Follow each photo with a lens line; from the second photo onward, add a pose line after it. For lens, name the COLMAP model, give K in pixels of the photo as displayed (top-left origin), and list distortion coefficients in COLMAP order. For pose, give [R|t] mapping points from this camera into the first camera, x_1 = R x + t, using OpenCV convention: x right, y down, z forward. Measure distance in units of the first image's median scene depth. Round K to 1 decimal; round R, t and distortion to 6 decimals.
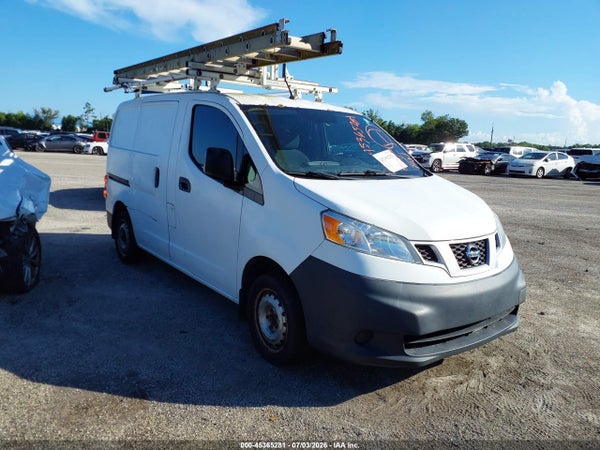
lens RADIAL K [[463.6, 0, 300.0], [0, 463.6, 225.0], [0, 0, 1]] dist [0.086002, 0.000119]
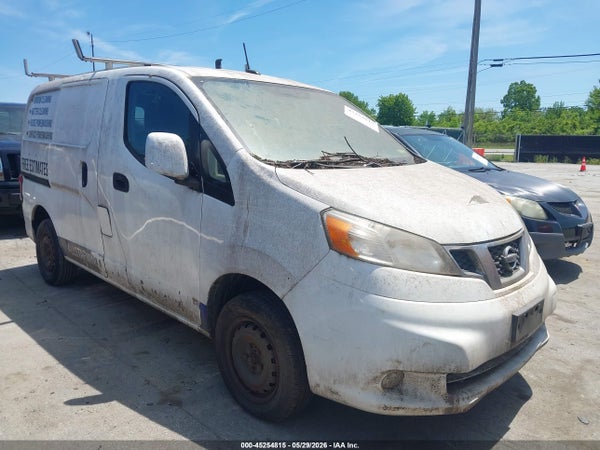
lens RADIAL K [[463.9, 0, 300.0], [0, 463.9, 225.0], [0, 0, 1]] dist [-0.004696, -0.001708]
pose [[0.990231, -0.043900, 0.132345, -0.076102], [0.042389, 0.999000, 0.014212, -0.017298], [-0.132837, -0.008463, 0.991102, 0.252487]]
